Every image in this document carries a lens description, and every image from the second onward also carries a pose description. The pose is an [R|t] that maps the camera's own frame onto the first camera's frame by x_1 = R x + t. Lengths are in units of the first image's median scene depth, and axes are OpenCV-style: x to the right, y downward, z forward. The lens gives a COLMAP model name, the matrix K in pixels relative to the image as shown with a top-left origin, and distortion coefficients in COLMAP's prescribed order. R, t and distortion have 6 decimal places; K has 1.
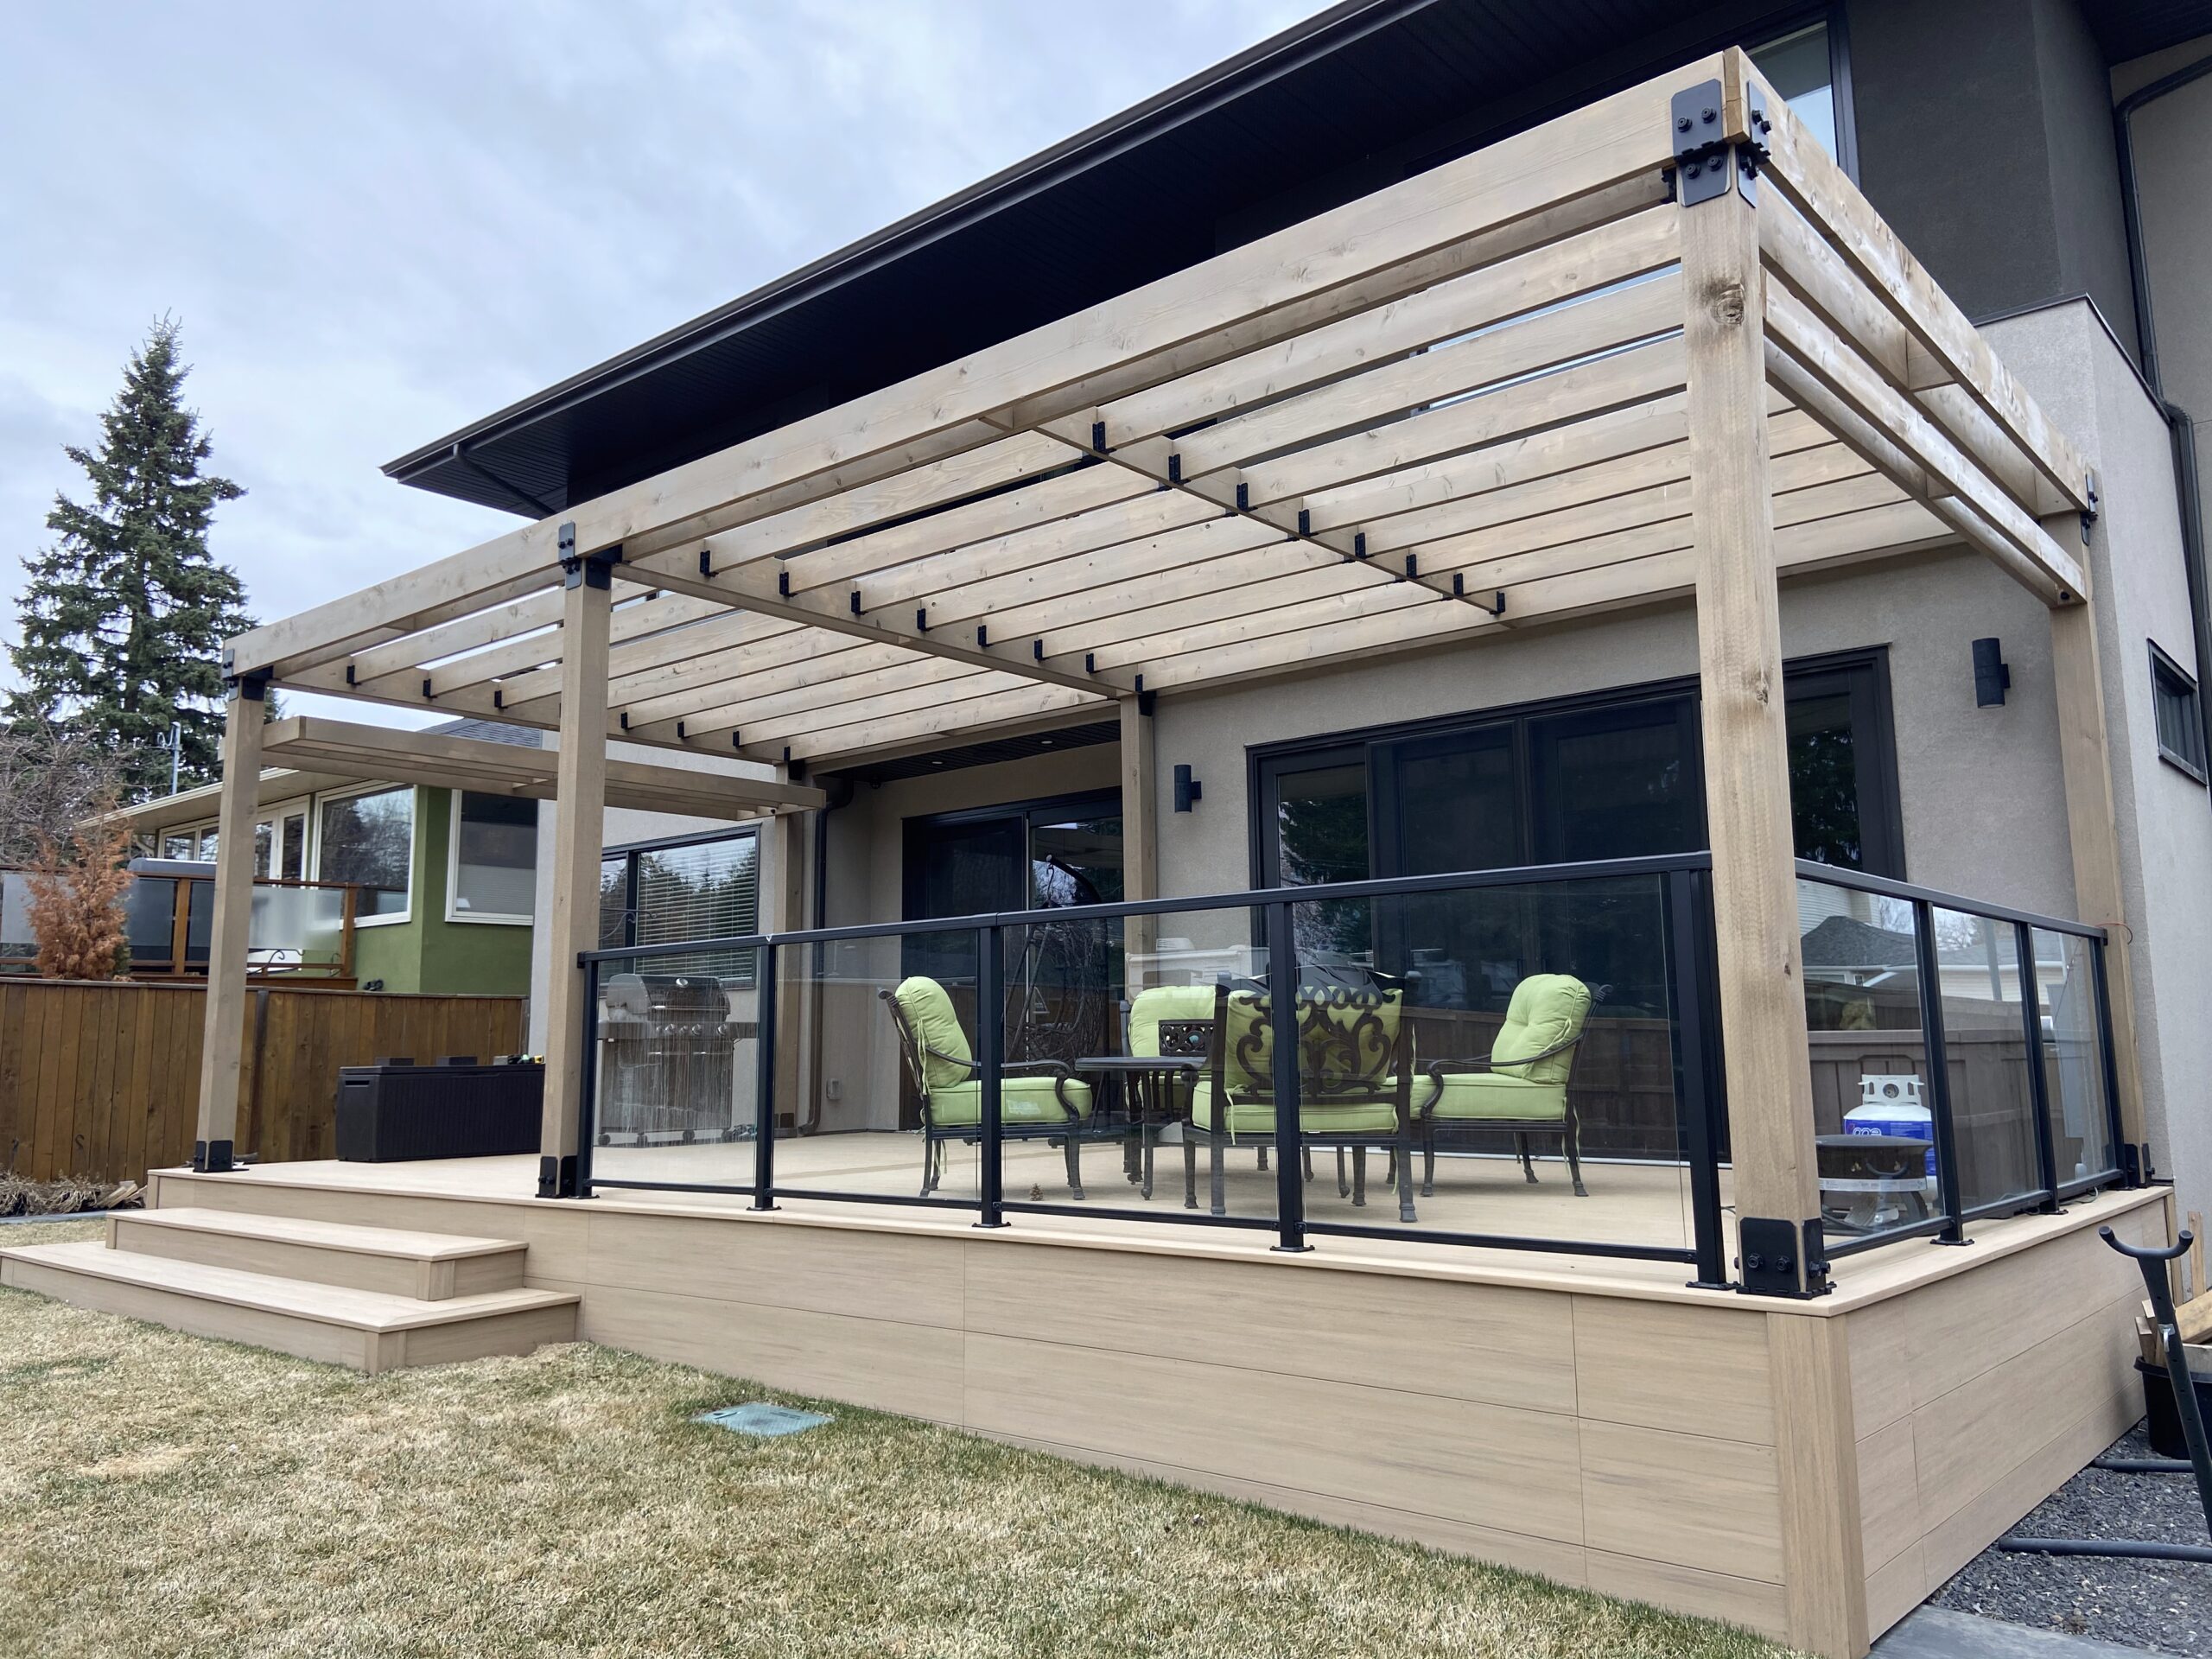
lens RADIAL K [[1684.6, 0, 1094.5], [0, 1684.6, 829.9], [0, 0, 1]] dist [0.085061, -0.079047]
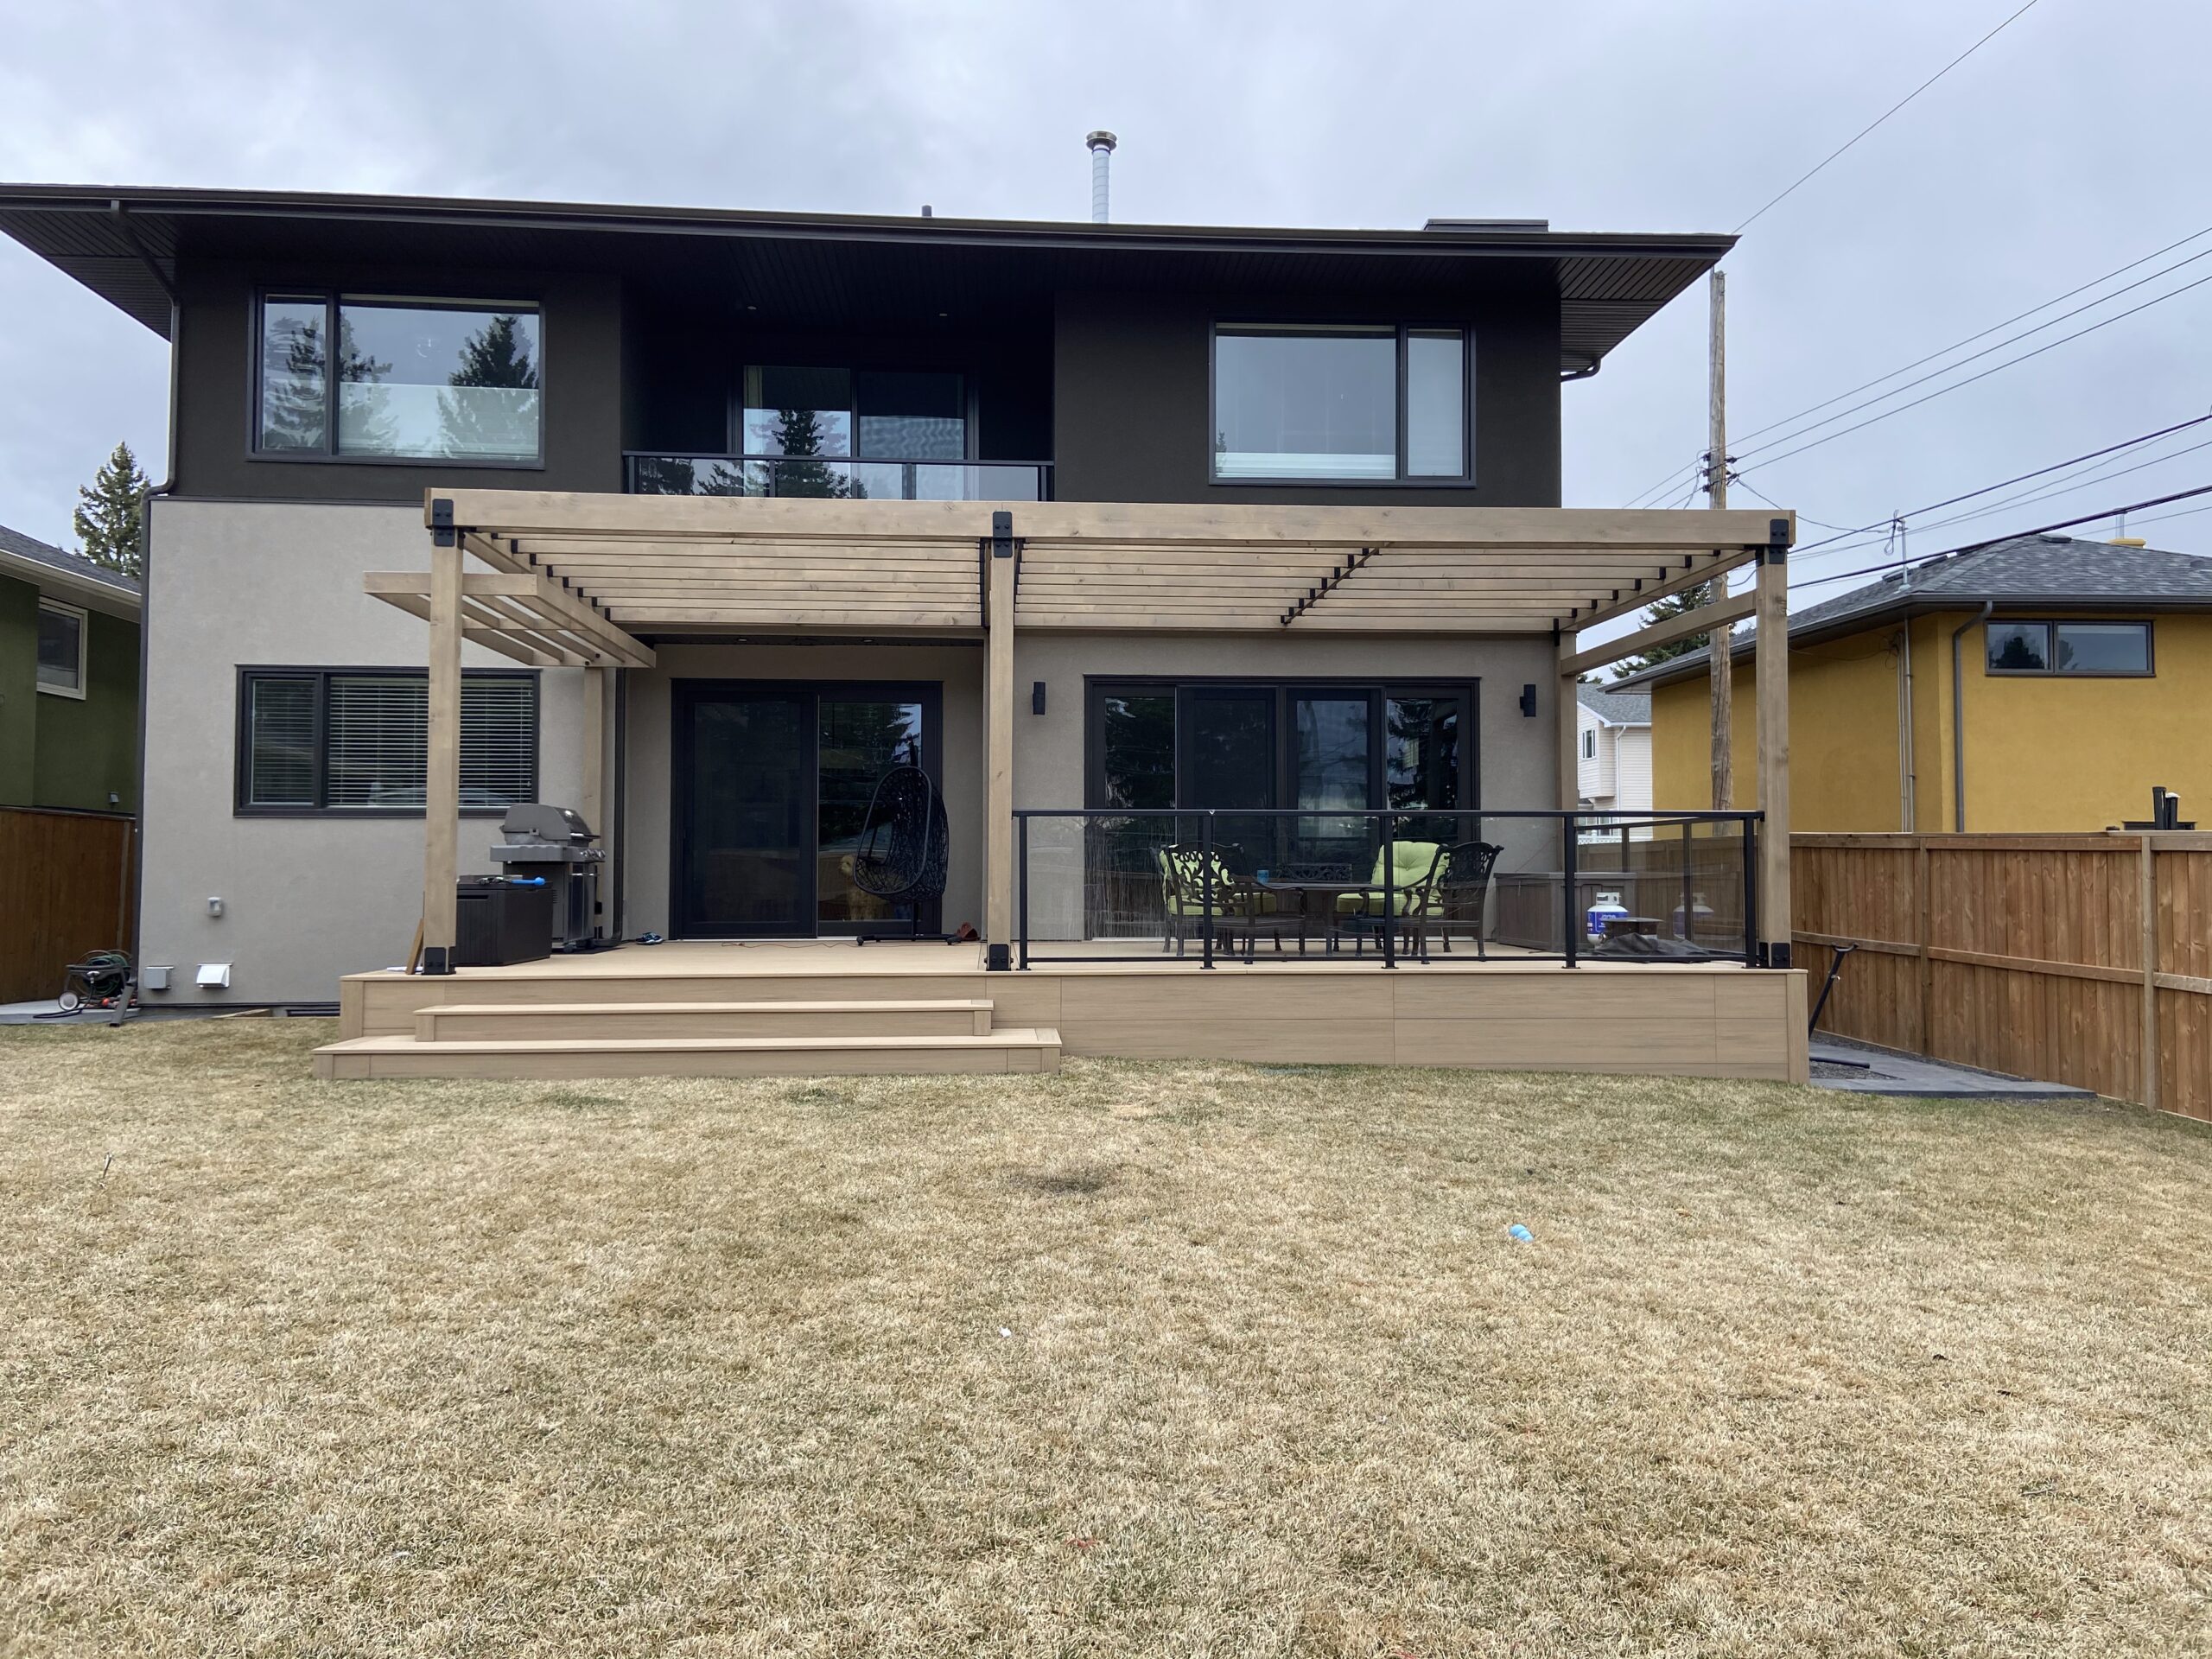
lens RADIAL K [[1684.6, 0, 1109.3], [0, 1684.6, 825.7], [0, 0, 1]] dist [0.085061, -0.079047]
pose [[0.704705, 0.032051, 0.708776, -1.484800], [-0.103034, 0.993012, 0.057538, -0.008326], [-0.701979, -0.113576, 0.703083, -0.115442]]
